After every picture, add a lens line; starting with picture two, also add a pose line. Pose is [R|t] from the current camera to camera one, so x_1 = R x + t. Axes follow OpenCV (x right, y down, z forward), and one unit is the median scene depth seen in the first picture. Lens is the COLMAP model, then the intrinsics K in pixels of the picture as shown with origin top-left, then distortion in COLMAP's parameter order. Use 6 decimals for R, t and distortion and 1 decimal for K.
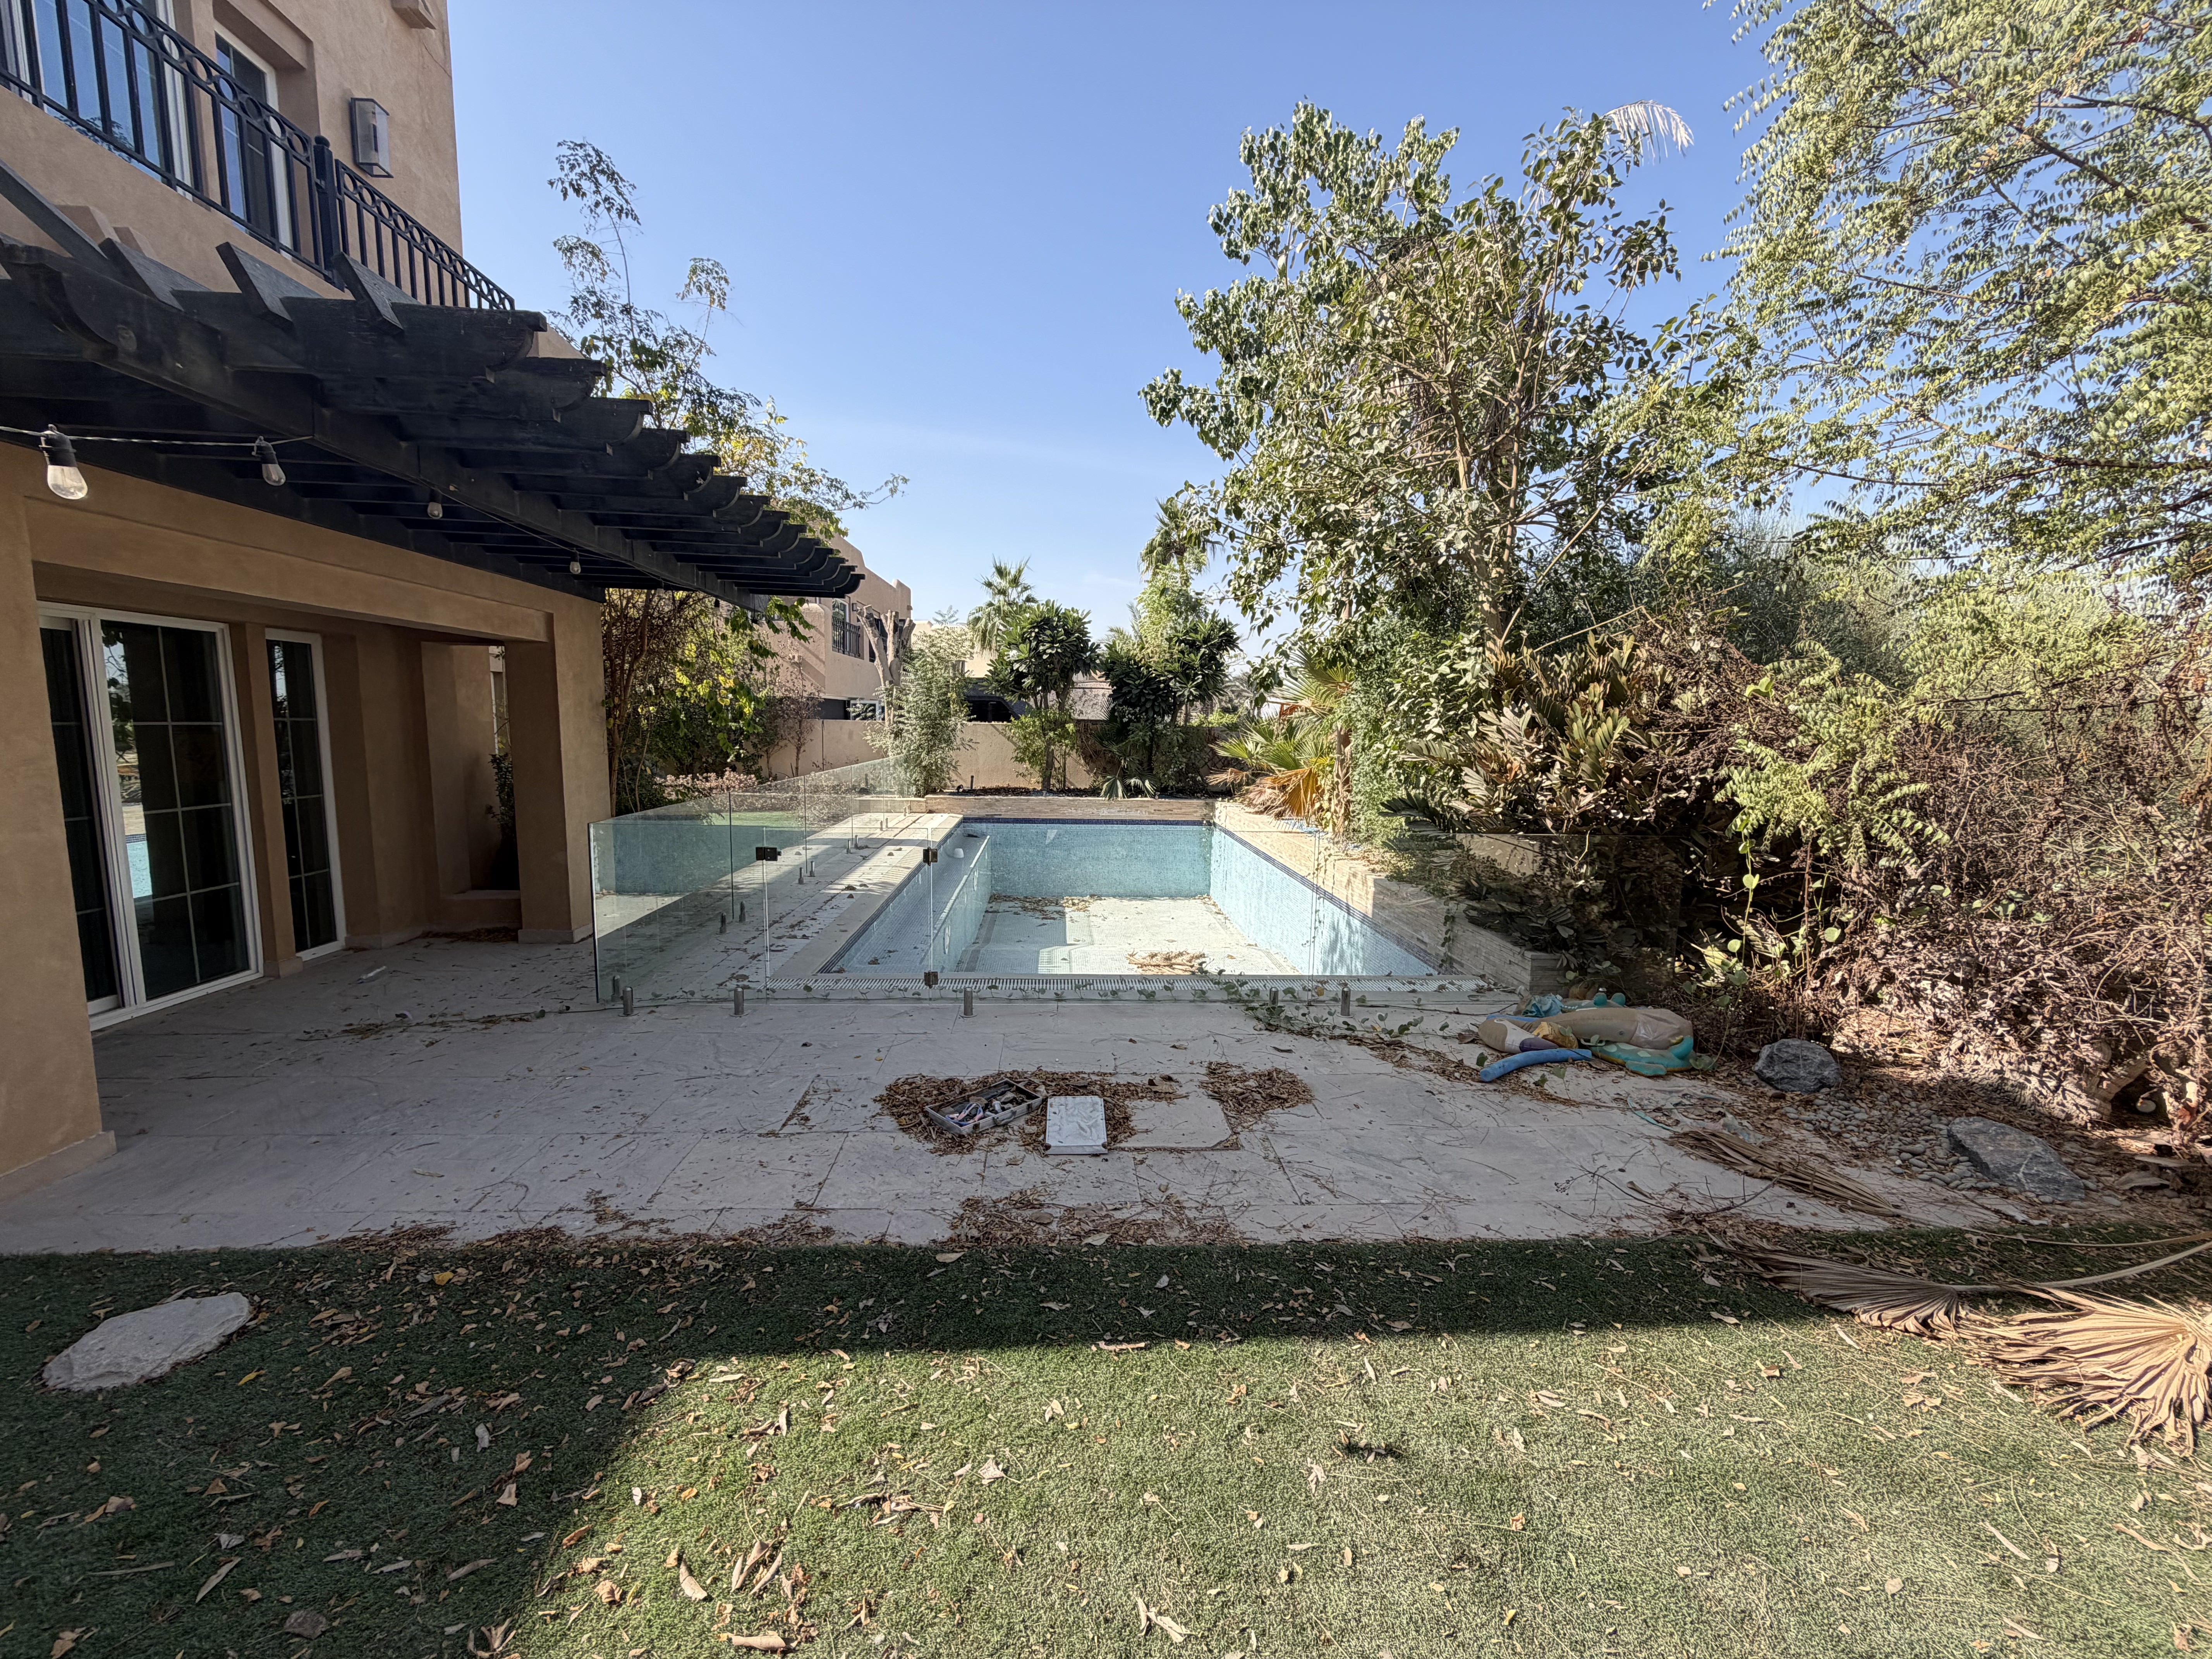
lens RADIAL K [[879.1, 0, 1101.9], [0, 879.1, 825.8], [0, 0, 1]] dist [-0.001266, 0.000004]
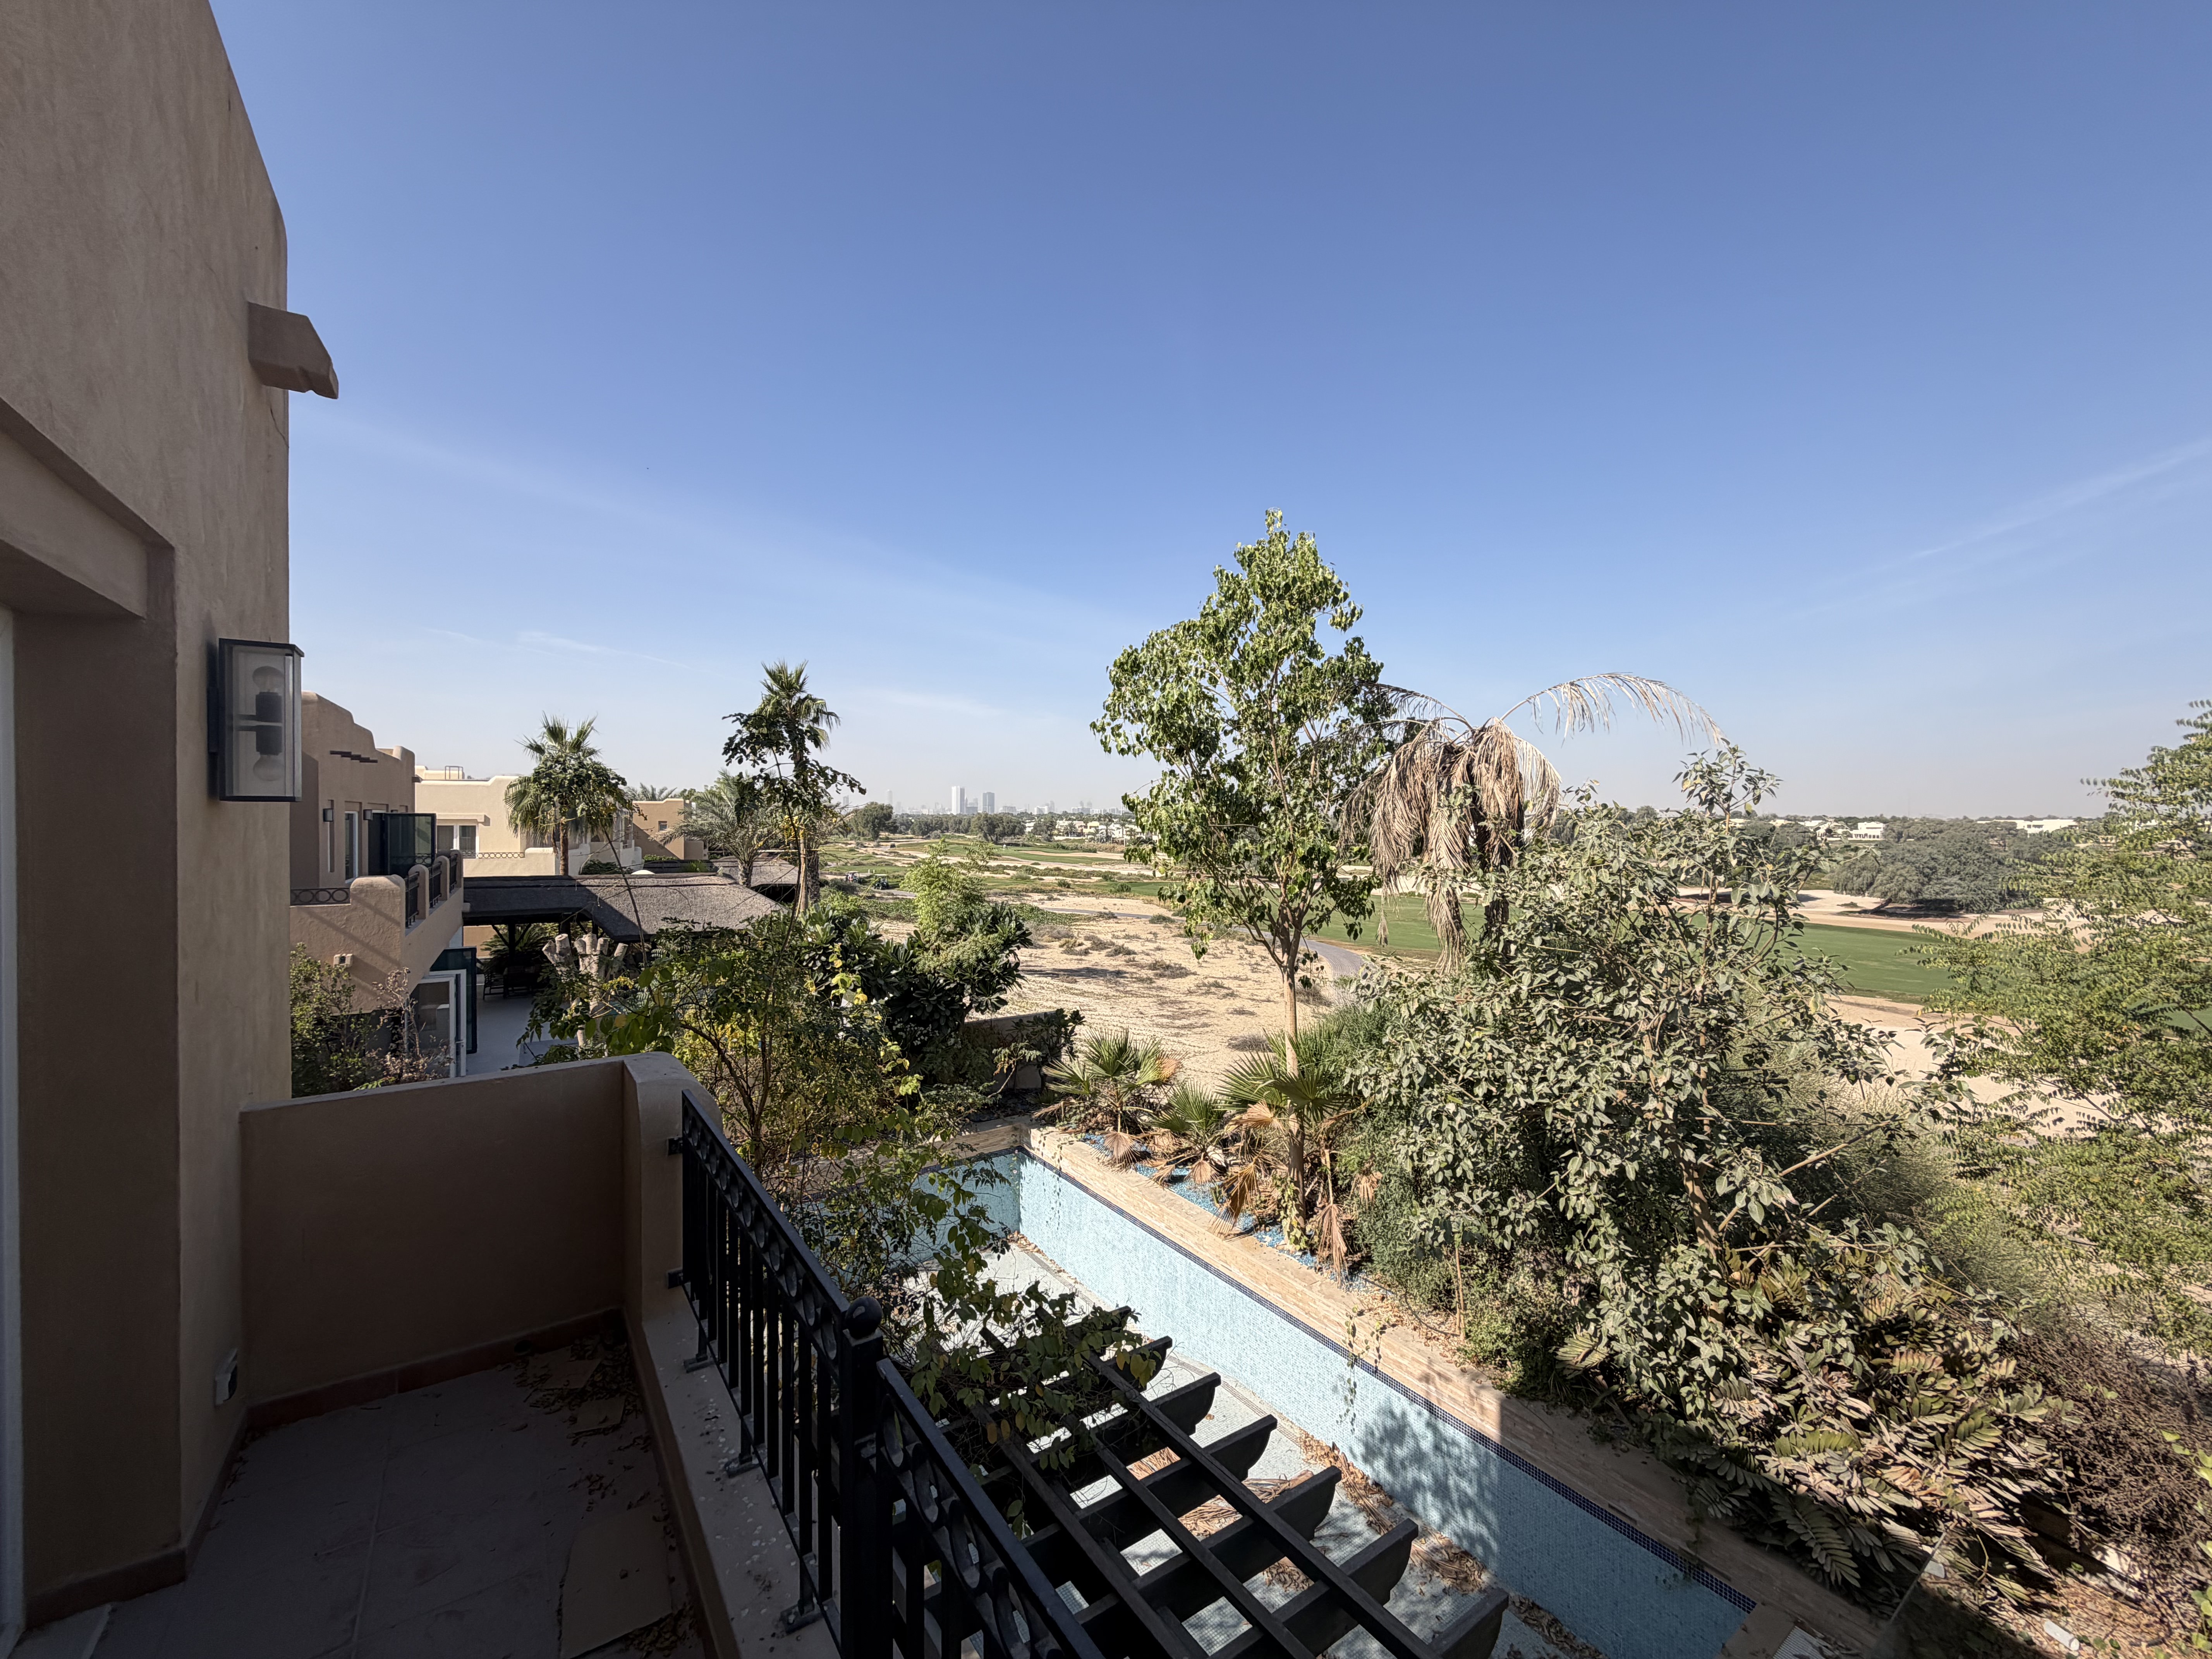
lens RADIAL K [[879.1, 0, 1101.3], [0, 879.1, 828.4], [0, 0, 1]] dist [-0.001266, 0.000004]
pose [[0.852014, -0.017277, 0.523234, -1.008449], [0.069131, 0.994416, -0.079736, -0.956177], [-0.518935, 0.104108, 0.848451, 0.700804]]
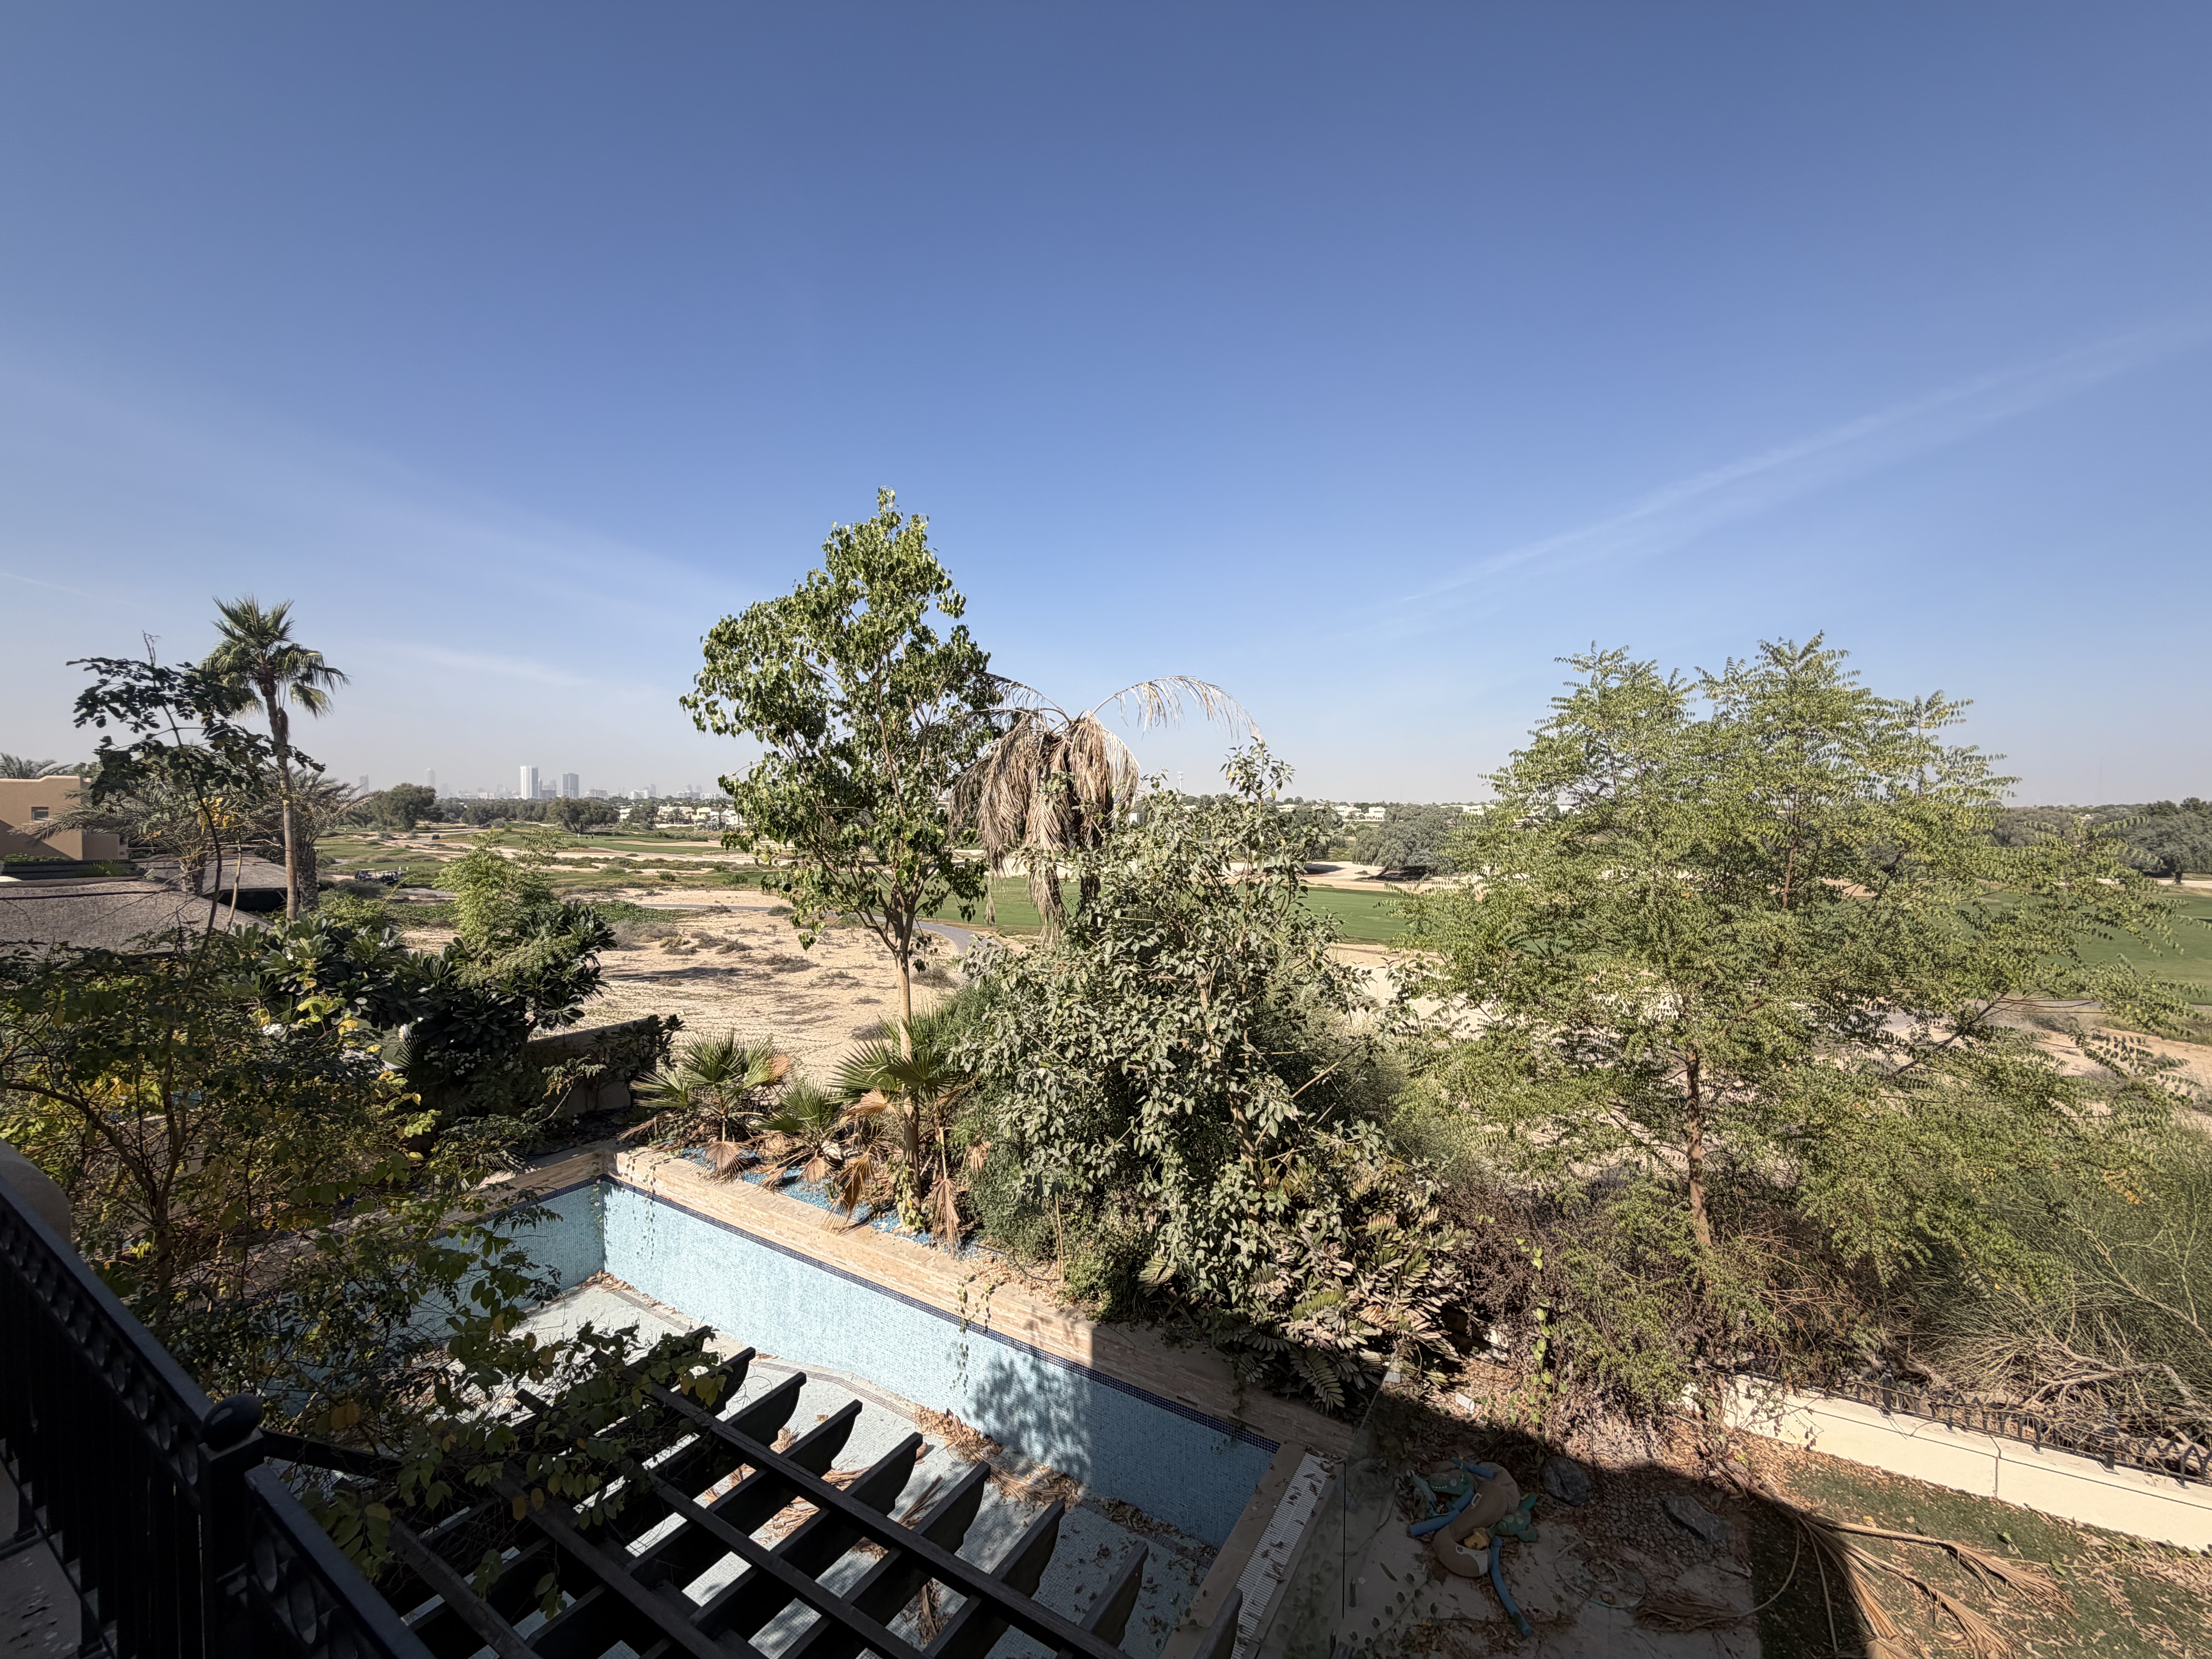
lens RADIAL K [[879.1, 0, 1099.7], [0, 879.1, 829.7], [0, 0, 1]] dist [-0.001266, 0.000004]
pose [[0.569657, -0.035310, 0.821124, -0.975500], [0.099834, 0.994652, -0.026488, -0.949115], [-0.815796, 0.097065, 0.570136, 0.667793]]
